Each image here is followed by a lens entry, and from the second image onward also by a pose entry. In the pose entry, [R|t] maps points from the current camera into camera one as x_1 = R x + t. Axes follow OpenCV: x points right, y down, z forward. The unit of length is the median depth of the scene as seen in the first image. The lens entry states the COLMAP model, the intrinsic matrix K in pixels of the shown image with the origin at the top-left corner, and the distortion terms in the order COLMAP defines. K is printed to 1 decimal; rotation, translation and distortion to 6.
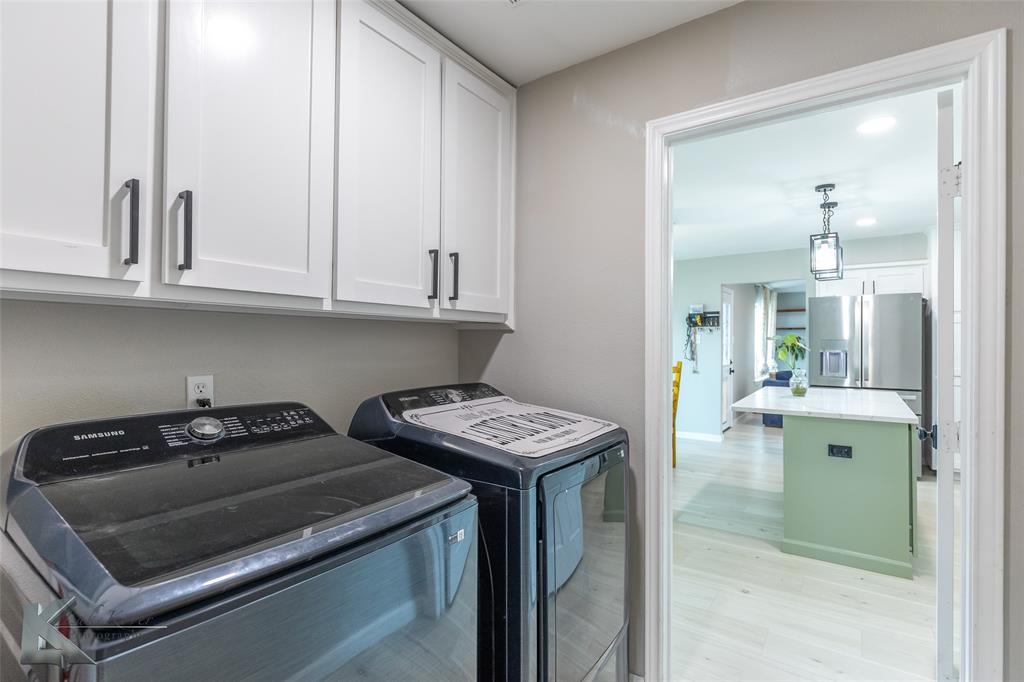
lens RADIAL K [[483.3, 0, 513.2], [0, 483.3, 334.8], [0, 0, 1]] dist [-0.001072, 0.002802]
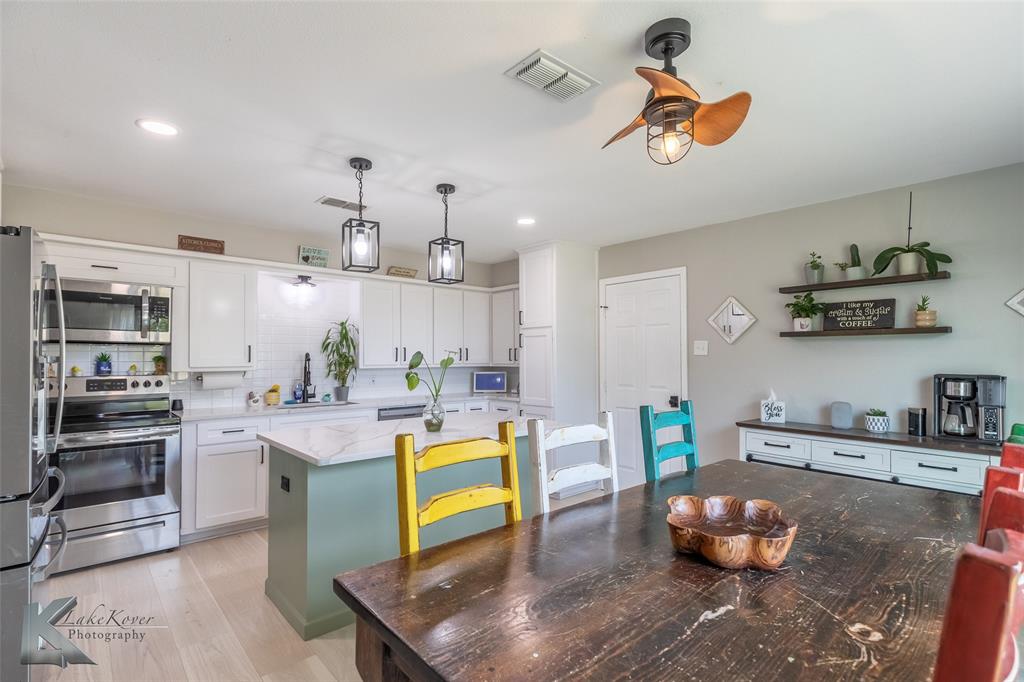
lens RADIAL K [[483.3, 0, 520.7], [0, 483.3, 349.7], [0, 0, 1]] dist [-0.001072, 0.002802]
pose [[-0.976386, 0.002271, 0.216019, 0.168031], [-0.003462, 0.999652, -0.026157, 0.009232], [-0.216003, -0.026287, -0.976039, 0.971782]]
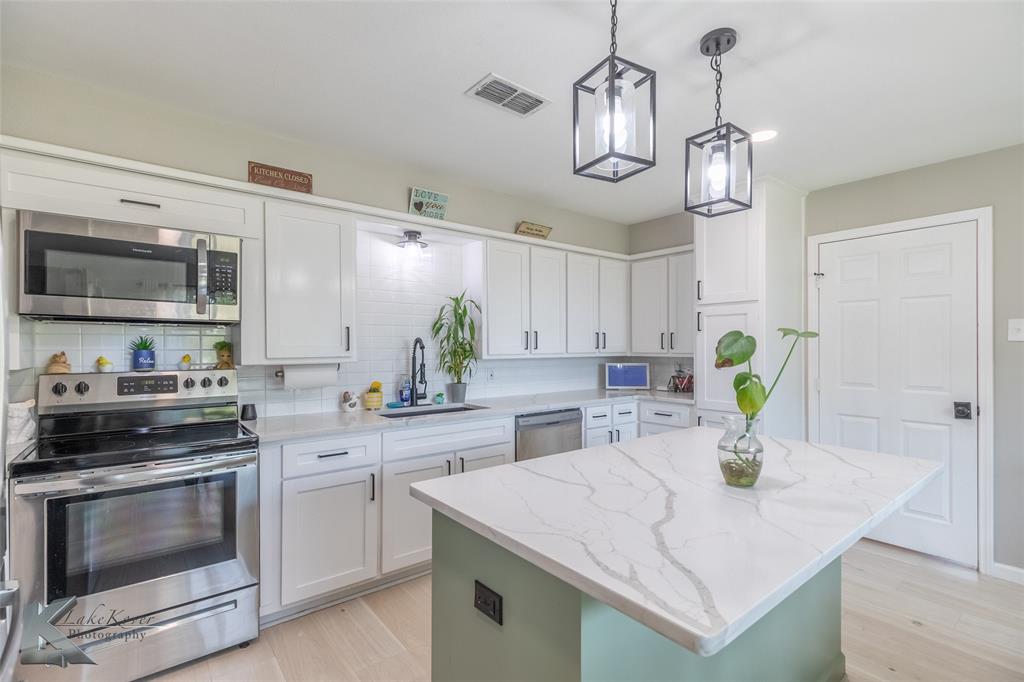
lens RADIAL K [[465.6, 0, 527.3], [0, 465.6, 346.6], [0, 0, 1]] dist [0.005574, -0.000454]
pose [[-0.964473, -0.002549, 0.264169, 0.372418], [-0.004720, 0.999960, -0.007583, 0.008840], [-0.264139, -0.008561, -0.964447, 0.804314]]
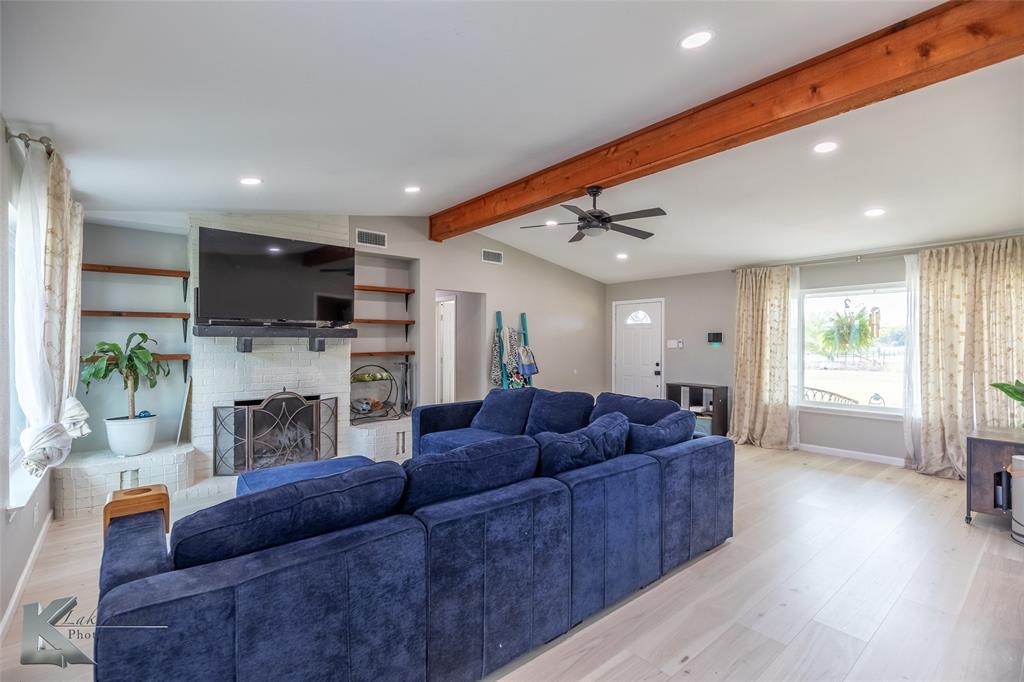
lens RADIAL K [[465.6, 0, 503.1], [0, 465.6, 342.6], [0, 0, 1]] dist [0.005574, -0.000454]
pose [[0.269414, -0.008110, 0.962990, 0.469636], [-0.013698, 0.999831, 0.012253, 0.003898], [-0.962927, -0.016492, 0.269257, 0.963680]]
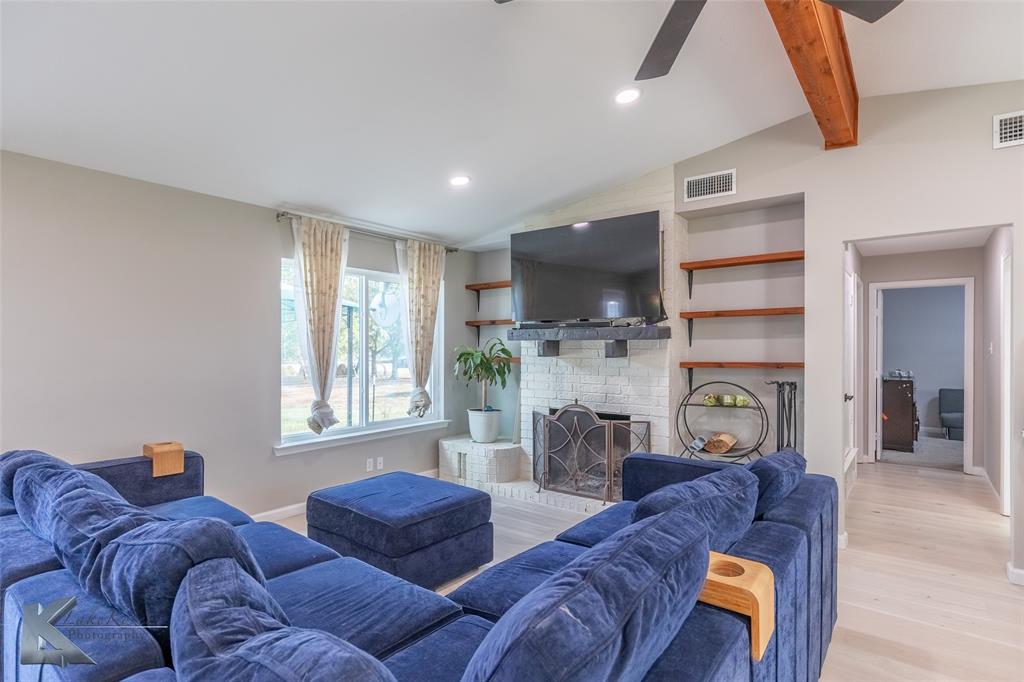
lens RADIAL K [[521.0, 0, 515.0], [0, 521.0, 347.0], [0, 0, 1]] dist [-0.001535, -0.000055]
pose [[0.997665, -0.003964, -0.068177, 1.037759], [0.004809, 0.999914, 0.012239, 0.009608], [0.068123, -0.012538, 0.997598, 0.795441]]
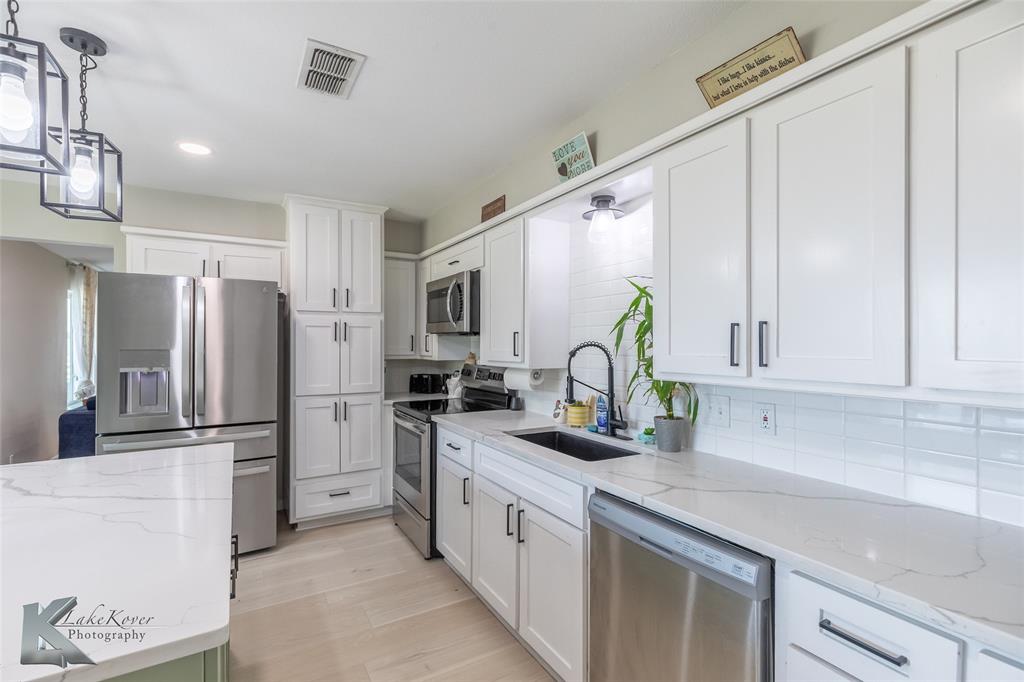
lens RADIAL K [[465.6, 0, 497.5], [0, 465.6, 342.1], [0, 0, 1]] dist [0.005574, -0.000454]
pose [[0.433742, 0.000180, 0.901037, 0.261435], [-0.008686, 0.999954, 0.003982, -0.003367], [-0.900995, -0.009553, 0.433724, 0.292999]]
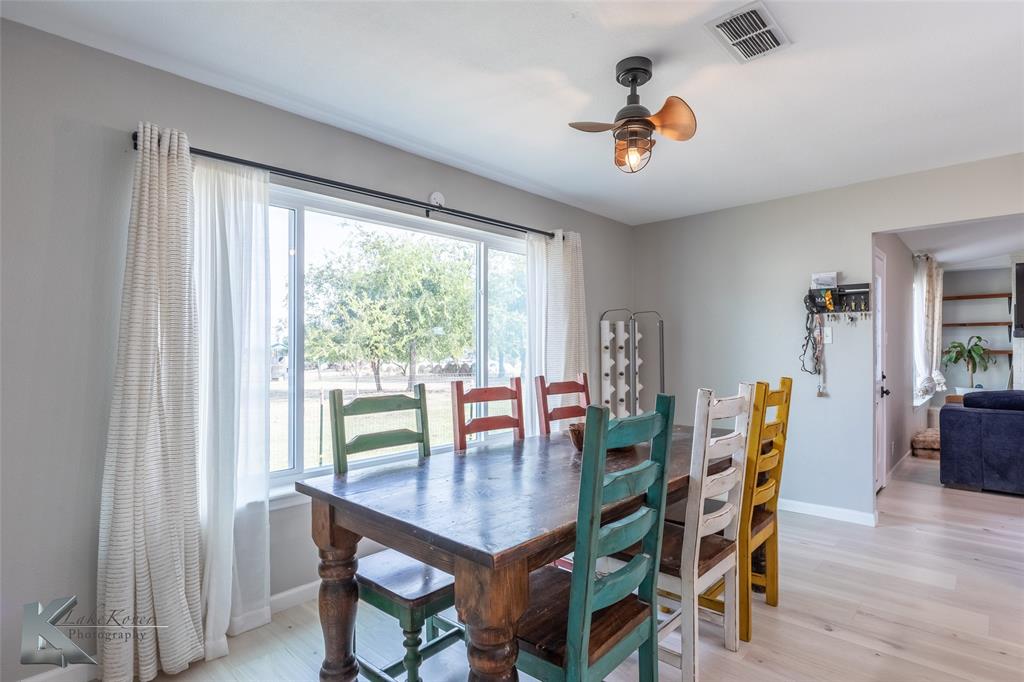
lens RADIAL K [[521.0, 0, 540.9], [0, 521.0, 344.0], [0, 0, 1]] dist [-0.001535, -0.000055]
pose [[0.994360, -0.001204, -0.106048, 0.121124], [0.001690, 0.999988, 0.004499, 0.015706], [0.106042, -0.004653, 0.994351, 0.376429]]
